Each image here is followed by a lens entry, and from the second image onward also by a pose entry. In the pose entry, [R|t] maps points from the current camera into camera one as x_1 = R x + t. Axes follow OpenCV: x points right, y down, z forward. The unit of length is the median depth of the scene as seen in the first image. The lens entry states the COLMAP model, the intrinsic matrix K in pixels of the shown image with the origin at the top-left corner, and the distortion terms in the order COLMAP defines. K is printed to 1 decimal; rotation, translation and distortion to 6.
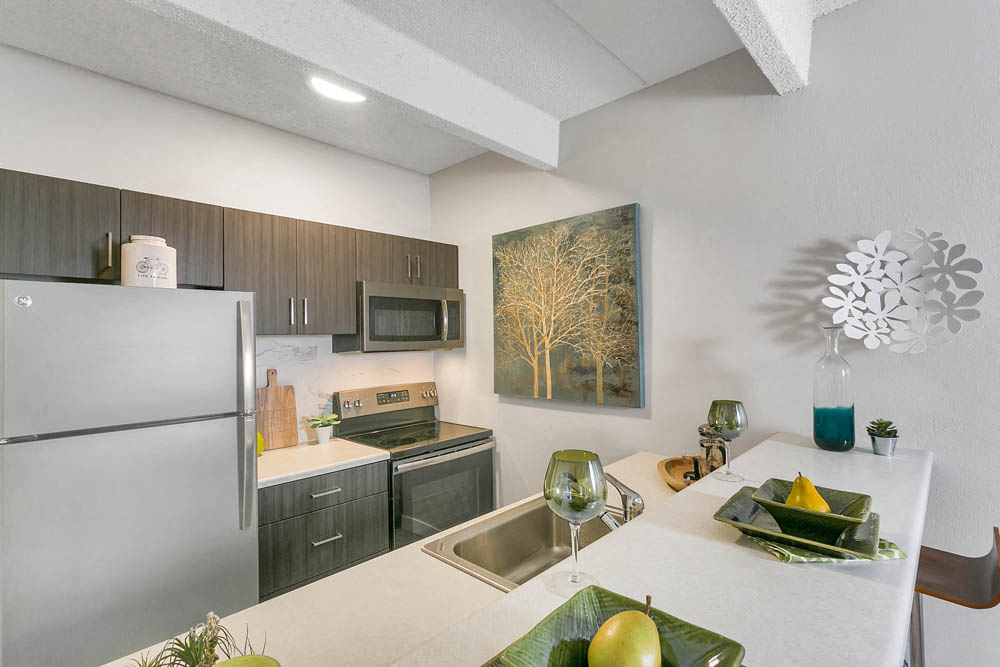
lens RADIAL K [[478.1, 0, 506.9], [0, 478.1, 335.0], [0, 0, 1]] dist [-0.003079, 0.004576]
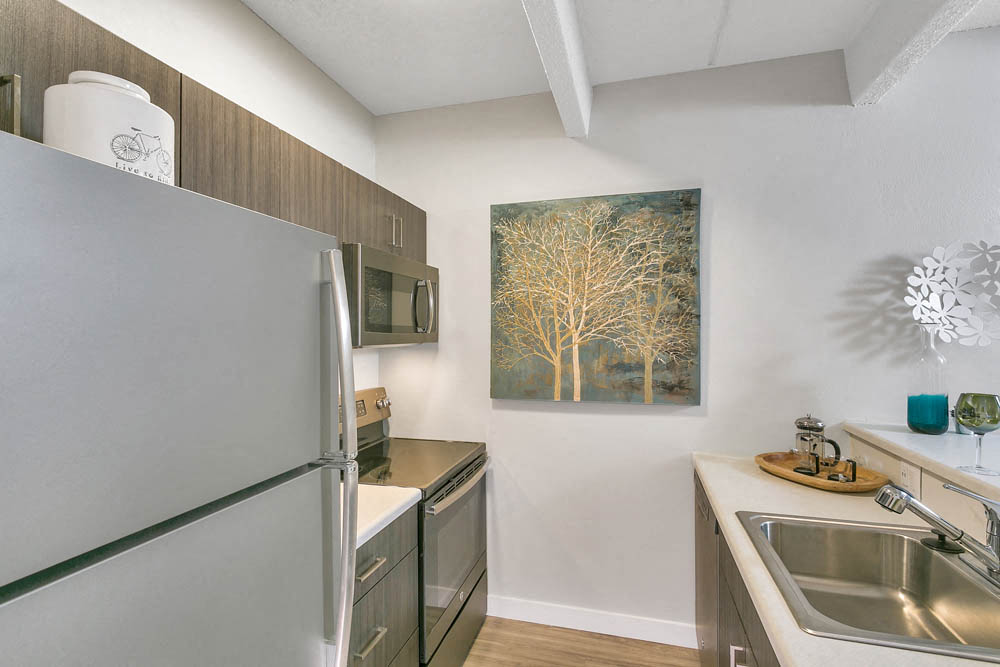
lens RADIAL K [[478.1, 0, 501.8], [0, 478.1, 334.1], [0, 0, 1]] dist [-0.003079, 0.004576]
pose [[0.879468, 0.011847, 0.475811, -0.476167], [-0.012669, 0.999919, -0.001481, 0.016062], [-0.475790, -0.004725, 0.879546, 0.325896]]
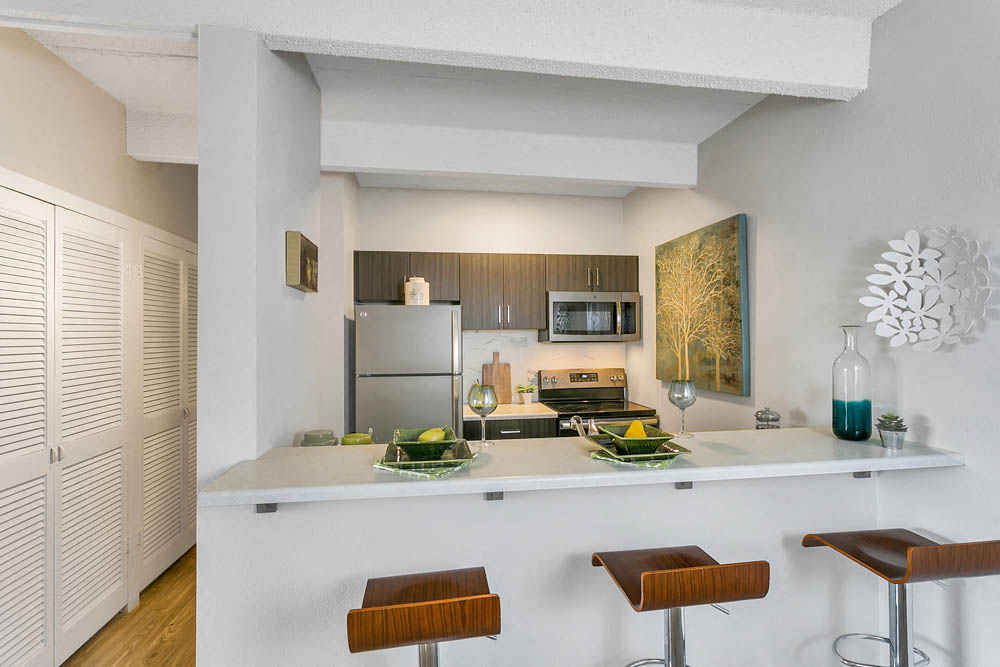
lens RADIAL K [[478.1, 0, 505.0], [0, 478.1, 332.6], [0, 0, 1]] dist [-0.003079, 0.004576]
pose [[0.798650, 0.008699, -0.601733, 0.464391], [-0.003085, 0.999942, 0.010362, -0.006087], [0.601788, -0.006419, 0.798630, -0.212032]]
